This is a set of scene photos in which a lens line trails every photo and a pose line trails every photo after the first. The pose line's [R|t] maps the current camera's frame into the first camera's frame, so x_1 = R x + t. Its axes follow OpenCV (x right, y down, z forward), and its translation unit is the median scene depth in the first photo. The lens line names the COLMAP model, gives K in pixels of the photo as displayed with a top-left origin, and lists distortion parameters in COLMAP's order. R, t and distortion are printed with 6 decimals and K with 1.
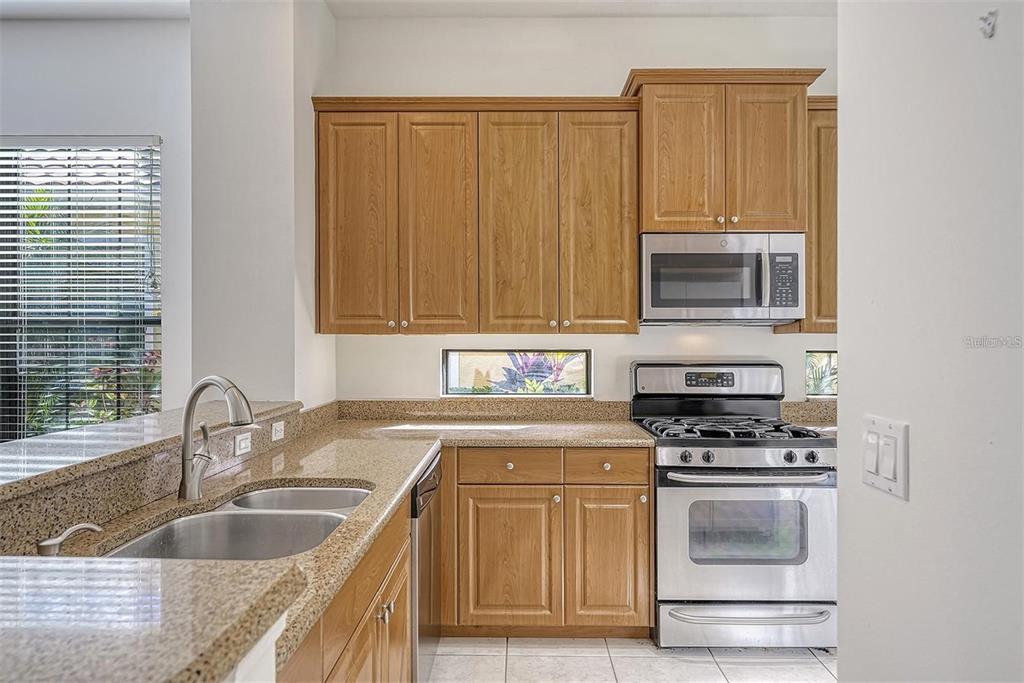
lens RADIAL K [[618.9, 0, 511.7], [0, 618.9, 342.5], [0, 0, 1]] dist [0.000096, 0.000004]
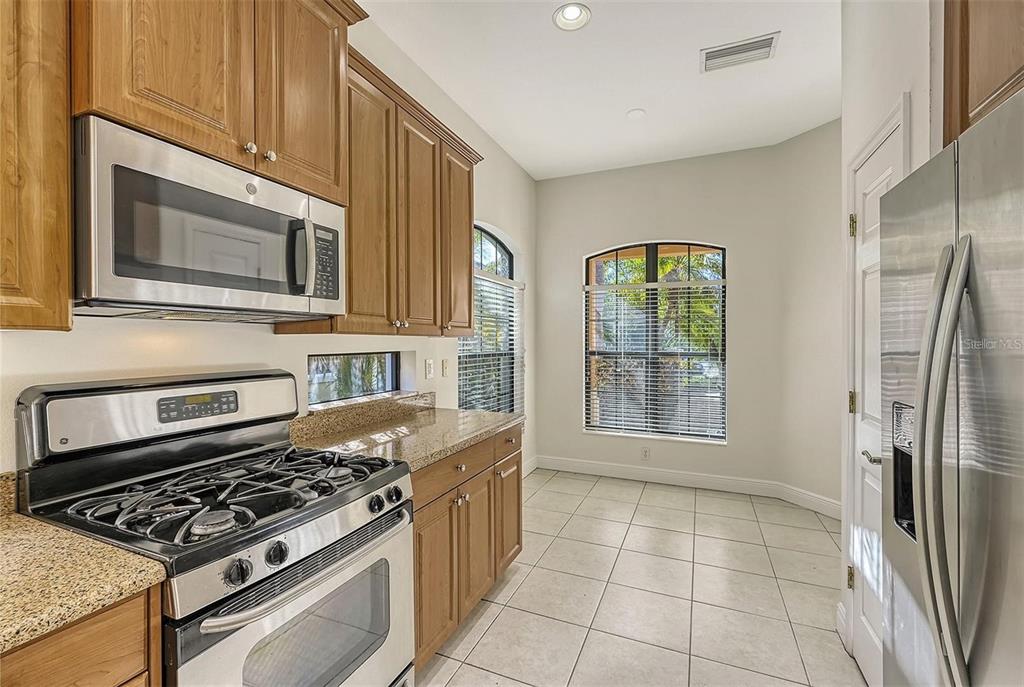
lens RADIAL K [[445.8, 0, 510.7], [0, 445.8, 343.2], [0, 0, 1]] dist [-0.009978, -0.000224]
pose [[0.375794, -0.005442, 0.926687, 0.023943], [-0.002679, 0.999972, 0.006958, -0.007436], [-0.926699, -0.005097, 0.375769, 0.575263]]
